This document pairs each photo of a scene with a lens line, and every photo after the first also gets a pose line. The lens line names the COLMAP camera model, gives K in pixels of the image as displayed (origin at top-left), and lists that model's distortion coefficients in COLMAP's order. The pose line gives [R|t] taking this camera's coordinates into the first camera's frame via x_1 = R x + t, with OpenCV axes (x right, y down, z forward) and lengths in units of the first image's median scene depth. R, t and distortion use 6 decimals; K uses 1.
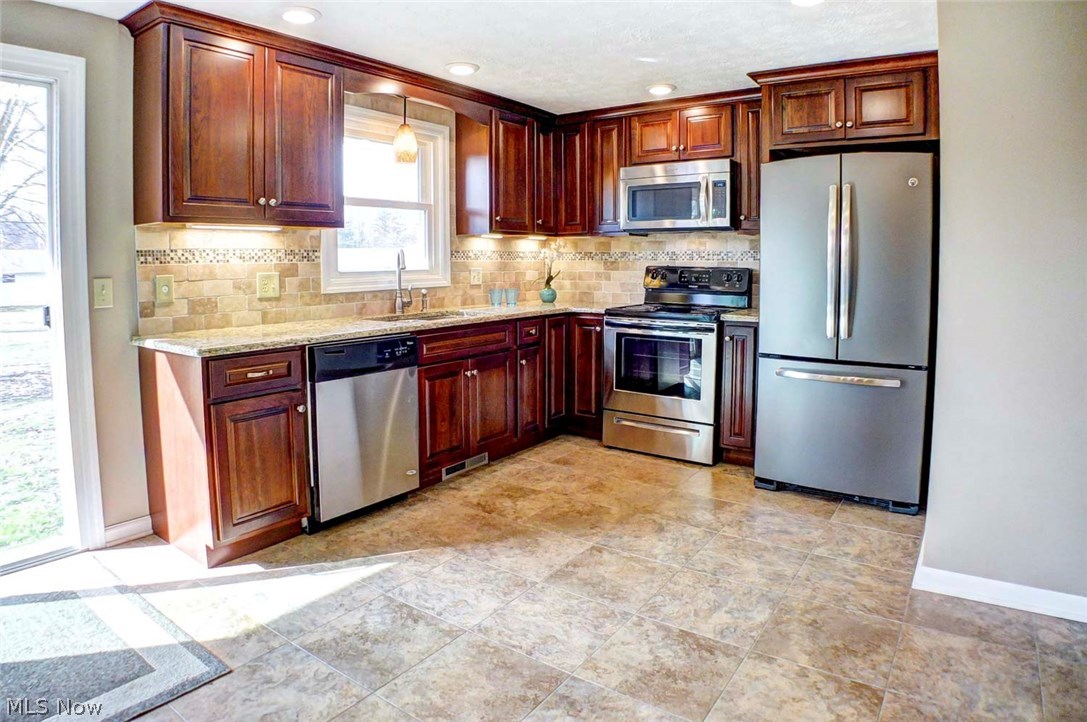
lens RADIAL K [[660.1, 0, 543.3], [0, 660.1, 300.4], [0, 0, 1]] dist [-0.153262, 0.049437]
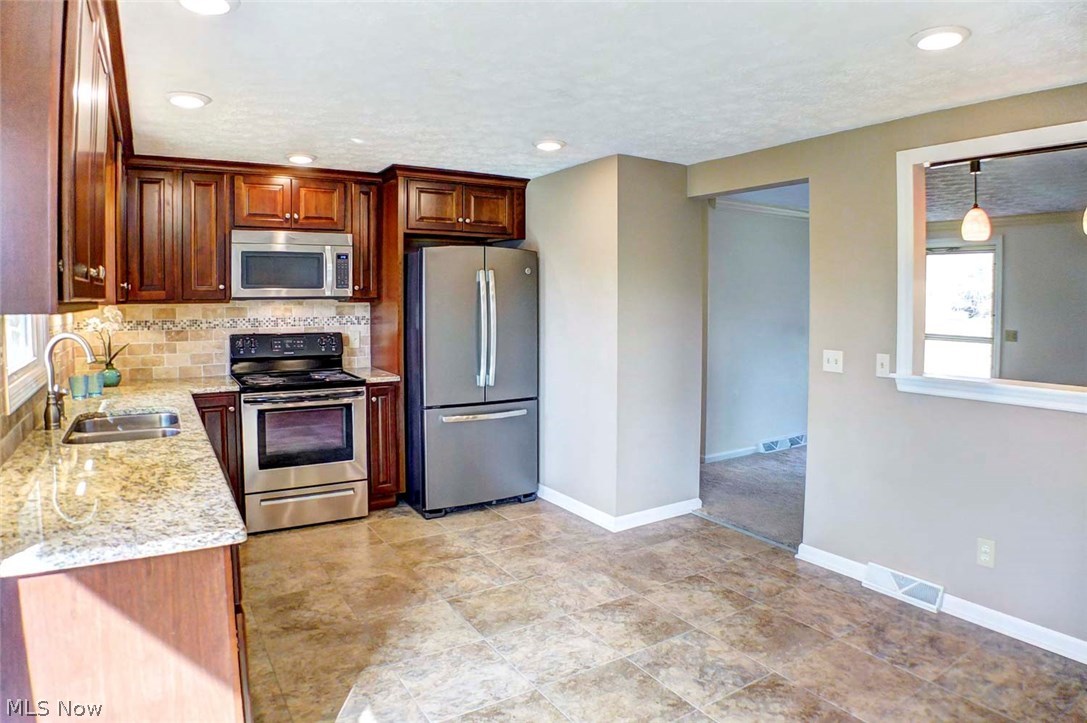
lens RADIAL K [[647.7, 0, 541.9], [0, 647.7, 334.9], [0, 0, 1]] dist [-0.123106, 0.000190]
pose [[0.385927, -0.053643, 0.920968, -0.711913], [0.056498, 0.997808, 0.034444, -0.083780], [-0.920798, 0.038740, 0.388112, 0.364542]]
